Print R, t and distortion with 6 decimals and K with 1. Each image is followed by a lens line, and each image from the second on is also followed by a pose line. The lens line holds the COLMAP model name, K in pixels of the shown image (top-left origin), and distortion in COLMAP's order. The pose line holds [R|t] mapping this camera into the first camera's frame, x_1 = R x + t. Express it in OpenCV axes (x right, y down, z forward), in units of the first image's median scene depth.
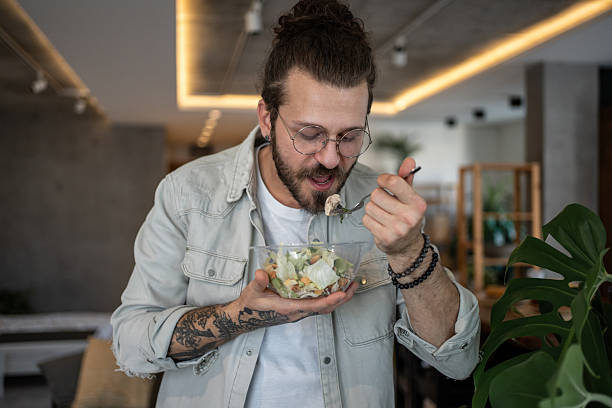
lens RADIAL K [[672.8, 0, 297.1], [0, 672.8, 211.2], [0, 0, 1]] dist [0.017148, 0.000000]
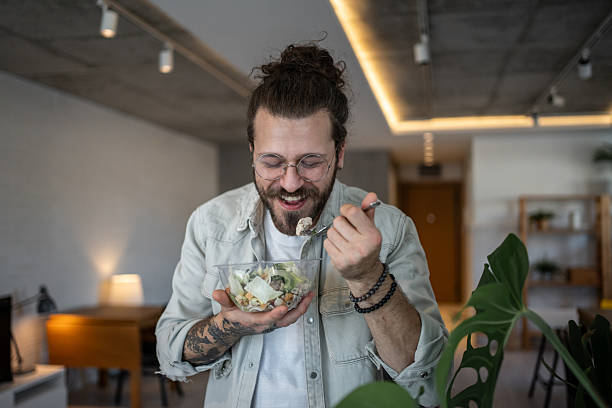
lens RADIAL K [[609.7, 0, 290.4], [0, 609.7, 223.3], [0, 0, 1]] dist [0.007806, 0.000000]
pose [[0.915765, -0.007853, -0.401637, 0.406174], [0.007092, 0.999969, -0.003381, -0.022586], [0.401651, 0.000247, 0.915793, 0.075966]]
